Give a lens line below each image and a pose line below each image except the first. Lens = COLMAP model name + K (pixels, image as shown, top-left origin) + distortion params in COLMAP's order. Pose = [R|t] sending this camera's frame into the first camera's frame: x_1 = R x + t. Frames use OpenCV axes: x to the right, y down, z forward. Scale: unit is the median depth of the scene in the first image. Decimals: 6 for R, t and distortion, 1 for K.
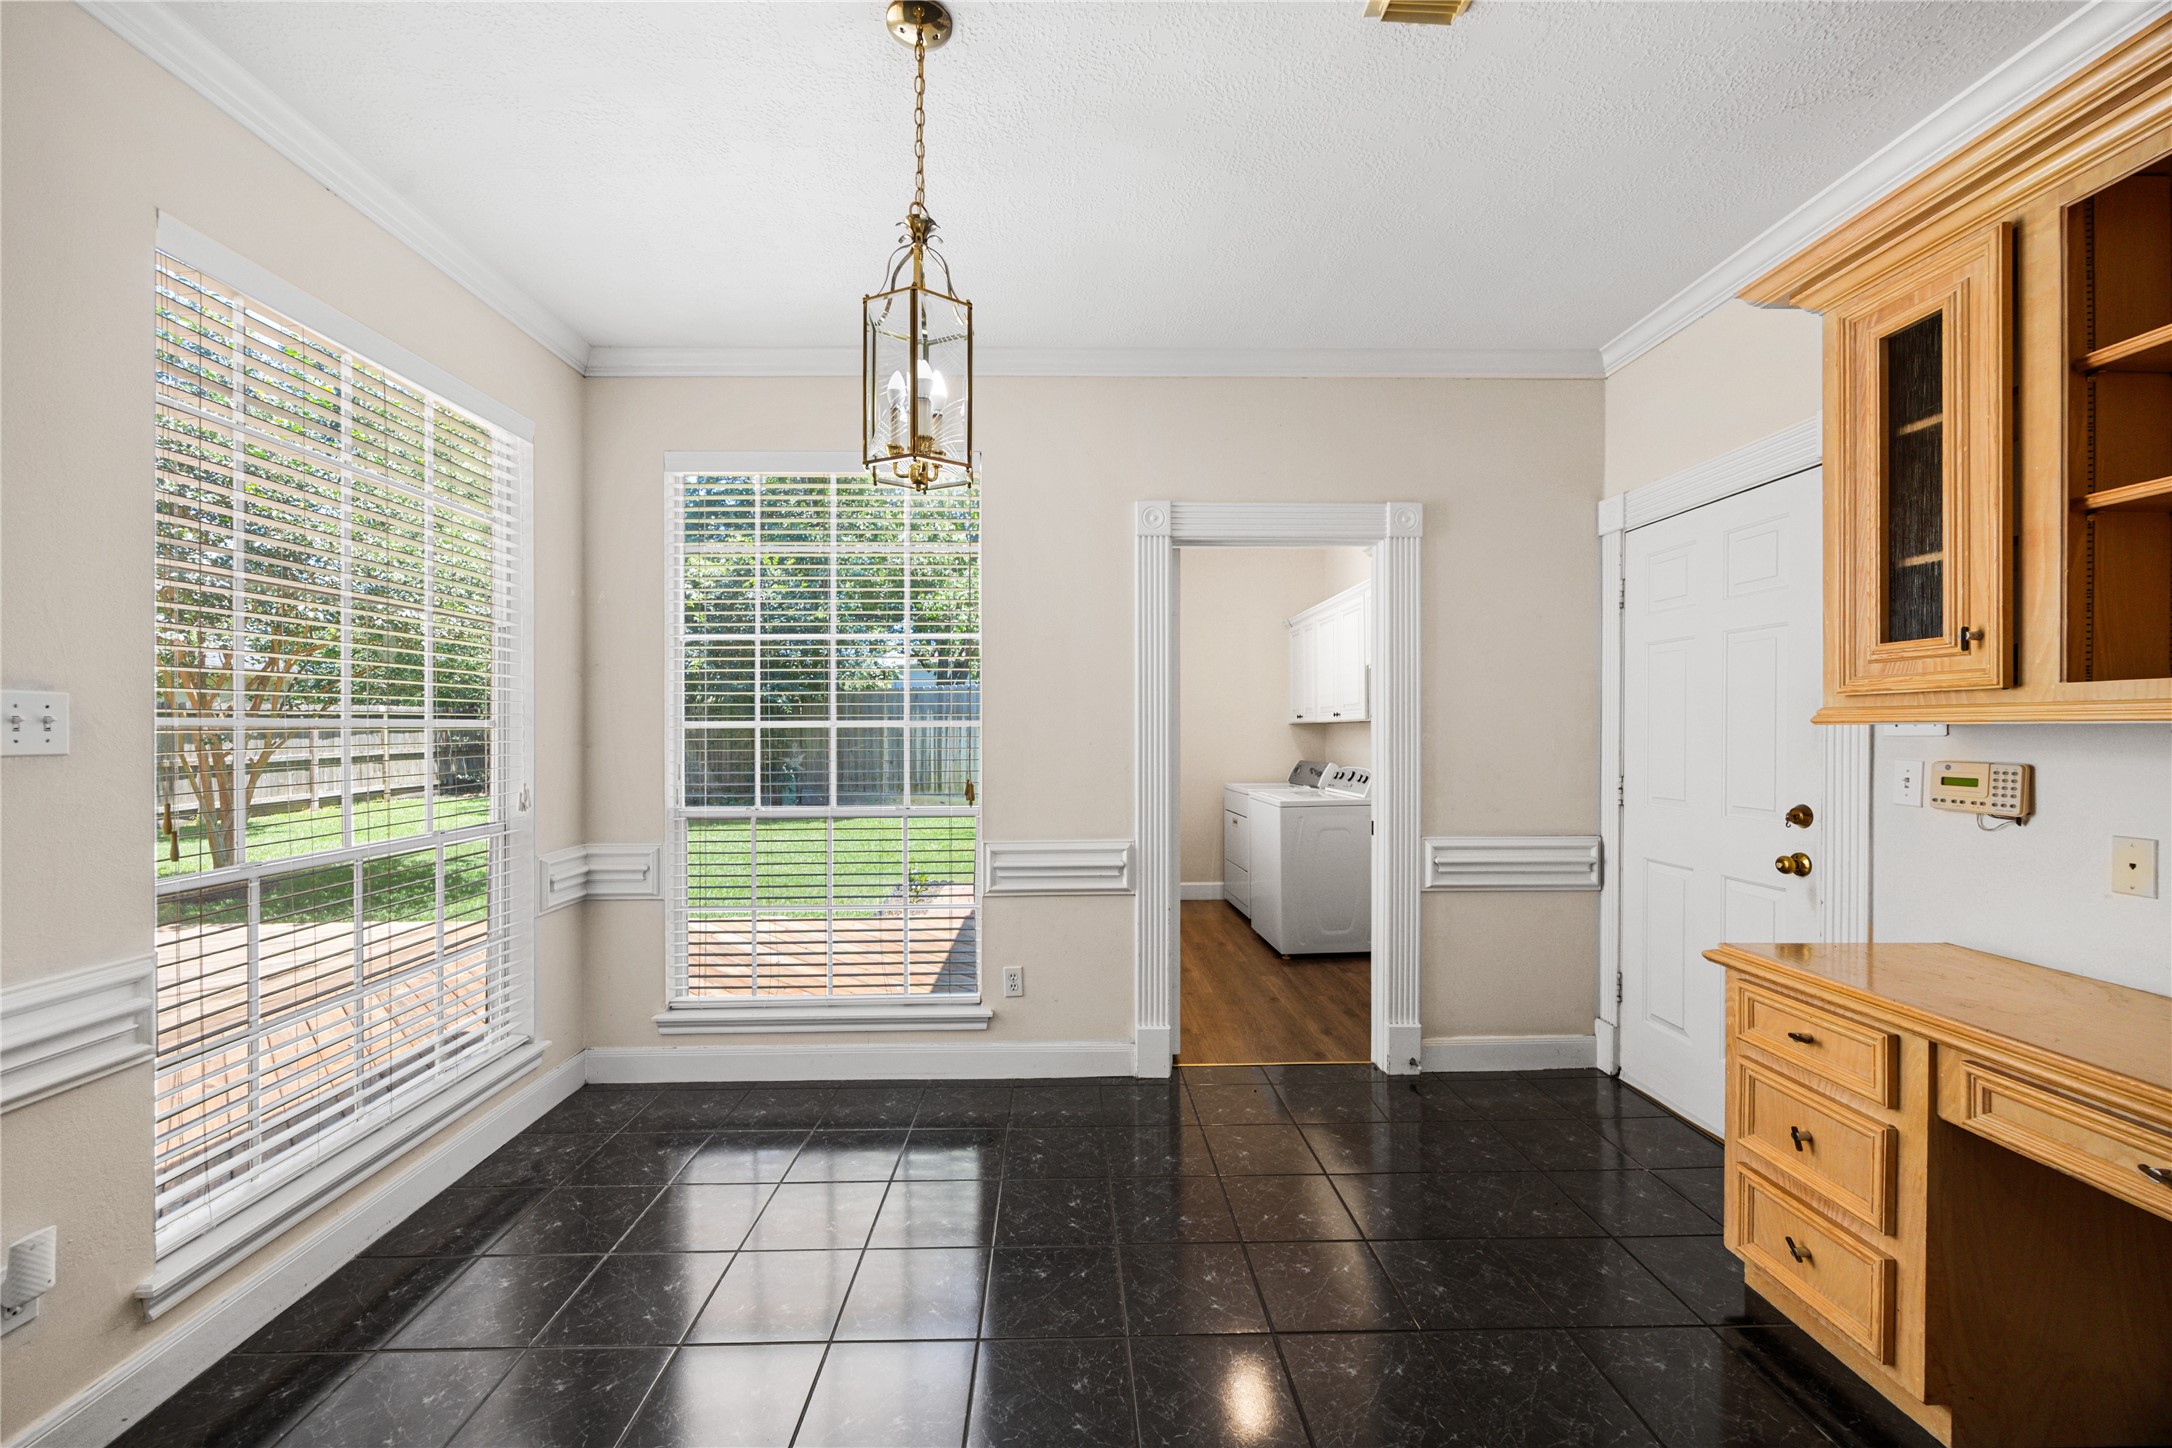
lens RADIAL K [[827.3, 0, 1072.7], [0, 827.3, 724.1], [0, 0, 1]] dist [-0.001699, 0.000728]
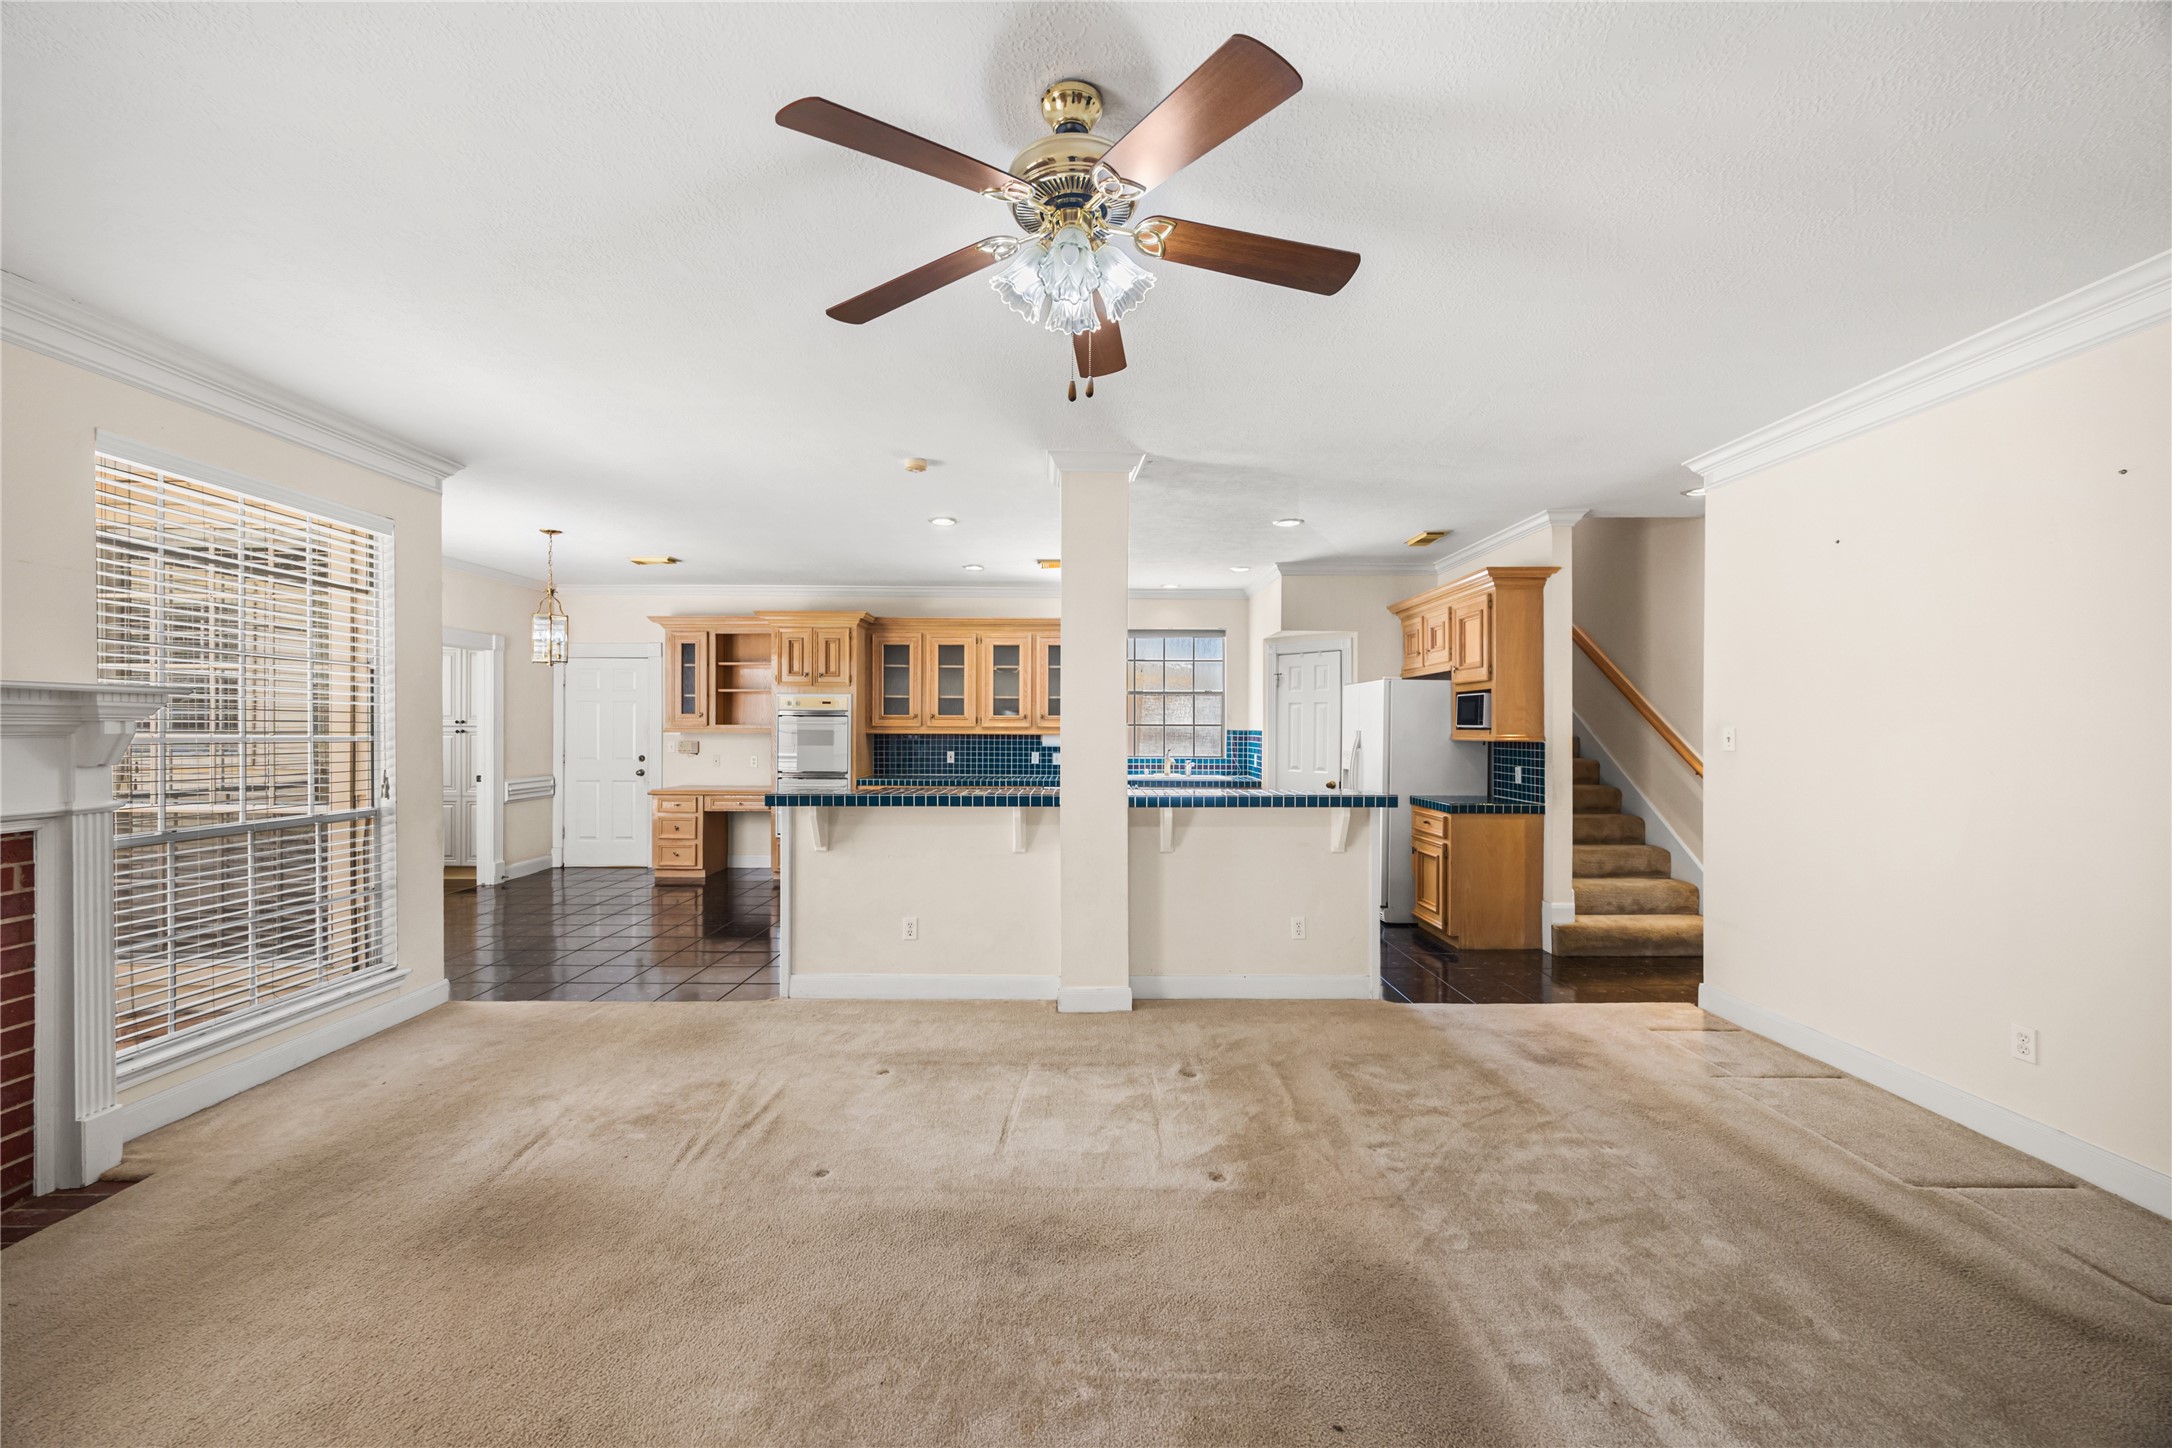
lens RADIAL K [[827.3, 0, 1085.0], [0, 827.3, 729.4], [0, 0, 1]] dist [-0.001699, 0.000728]
pose [[0.014856, -0.000803, 0.999889, -1.877726], [-0.011227, 0.999937, 0.000970, -0.025666], [-0.999827, -0.011240, 0.014846, -0.665096]]
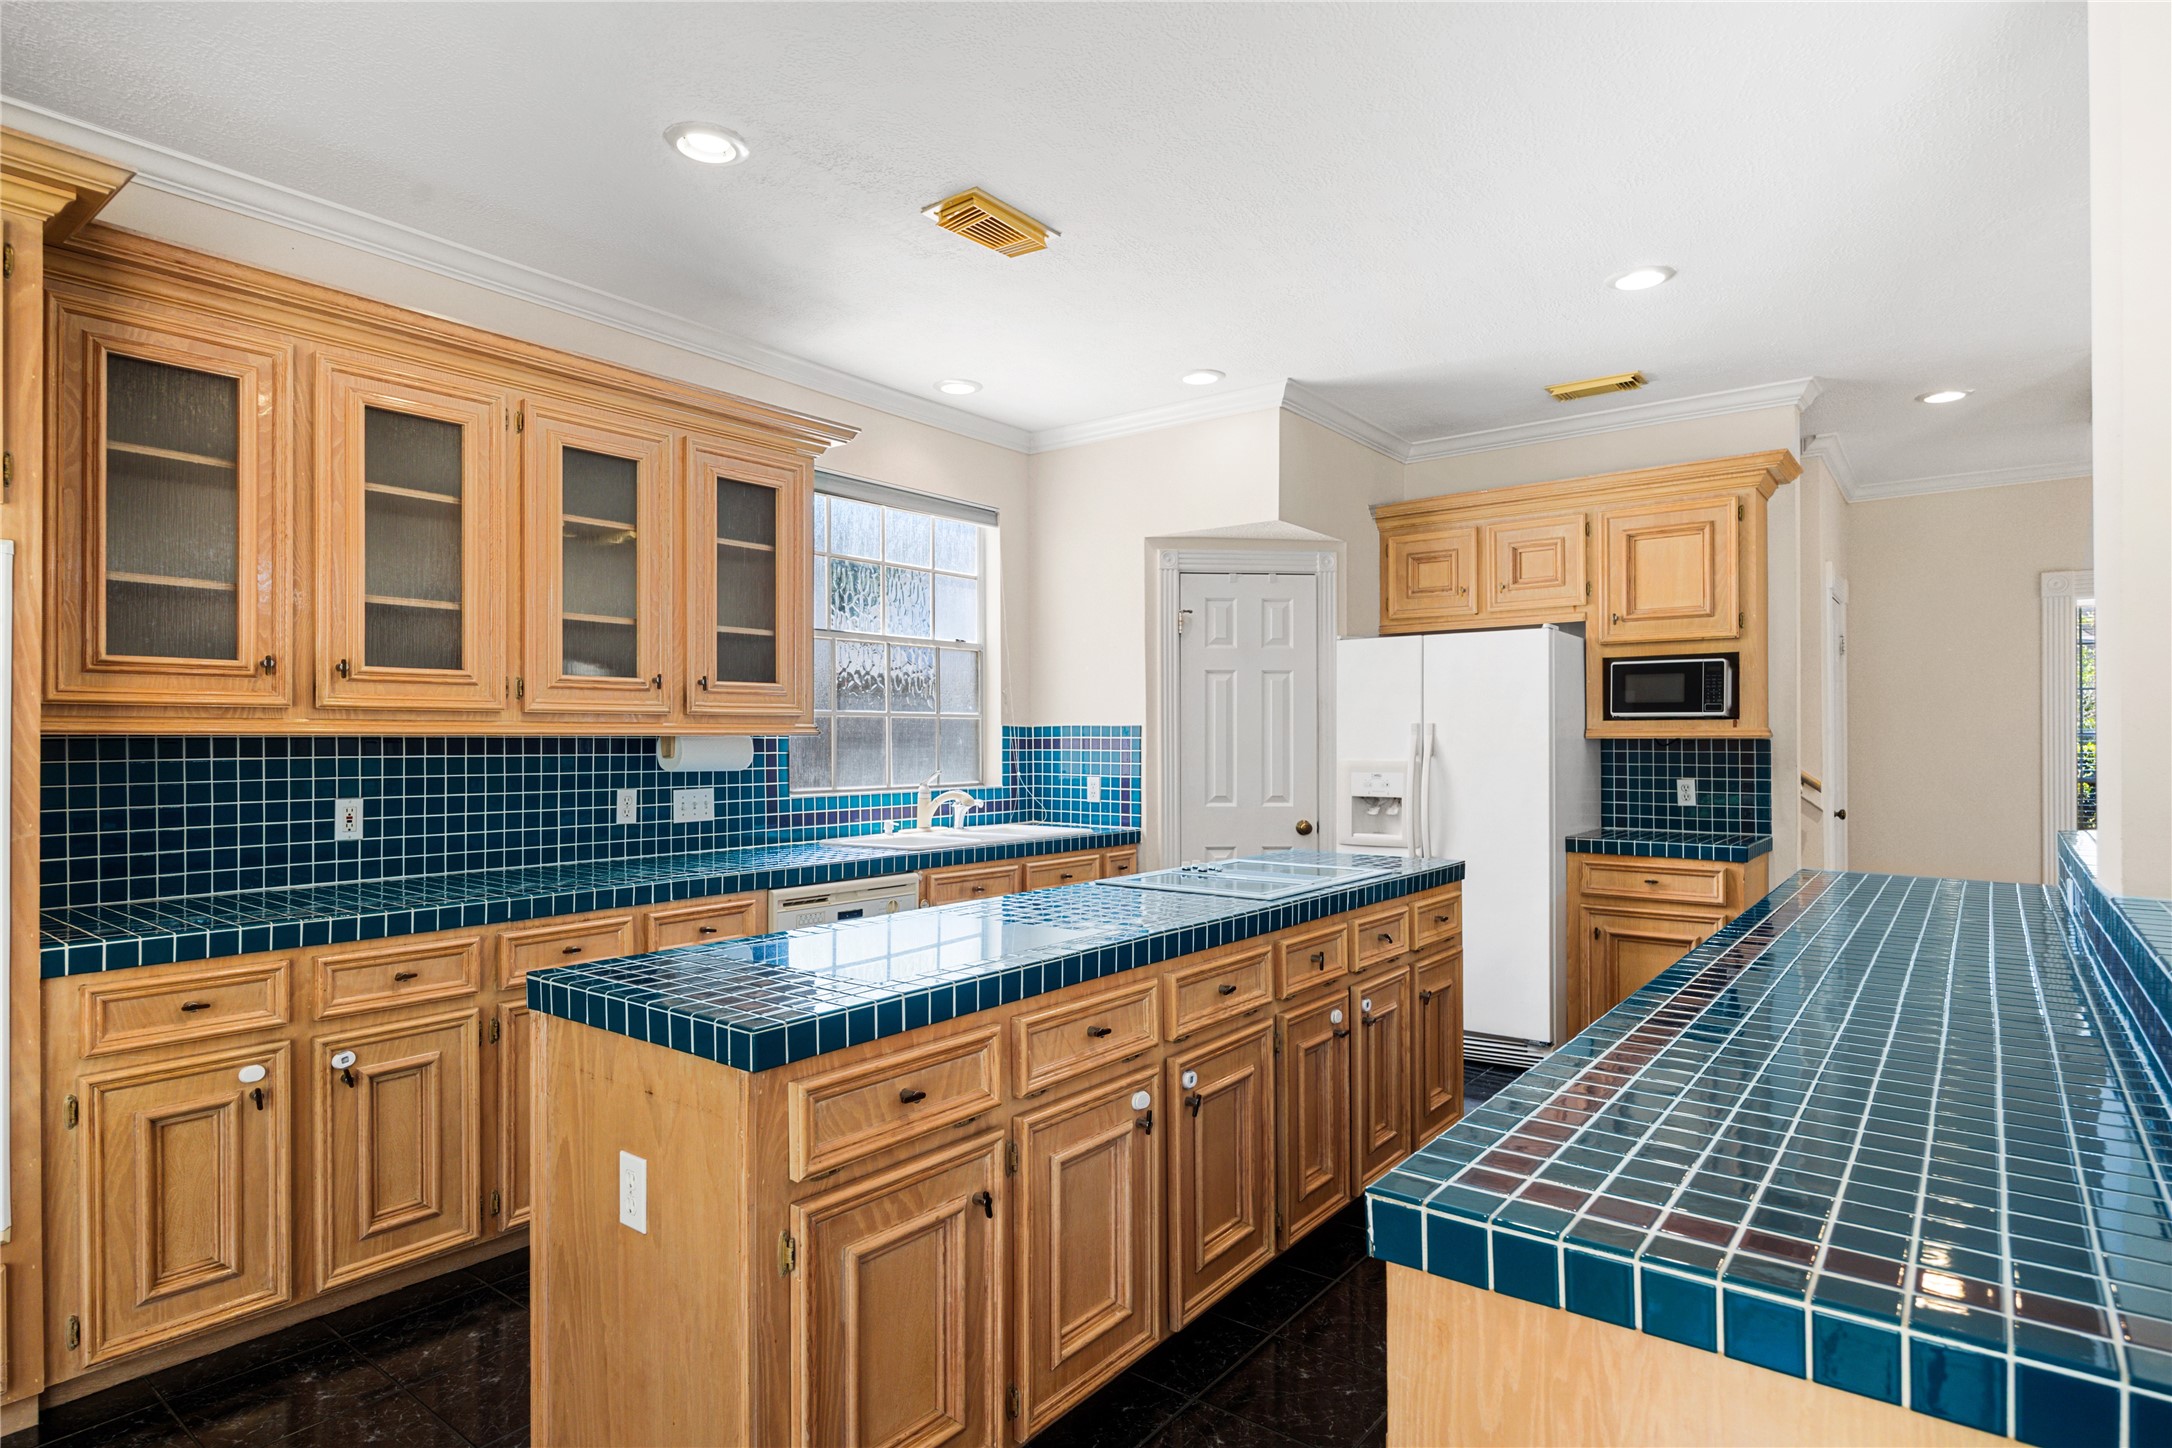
lens RADIAL K [[1162.5, 0, 1080.8], [0, 1162.5, 733.3], [0, 0, 1]] dist [0.000905, -0.003169]
pose [[-0.776147, 0.002880, 0.630546, -0.454263], [-0.003411, 0.999956, -0.008766, -0.000591], [-0.630543, -0.008954, -0.776102, 0.166610]]
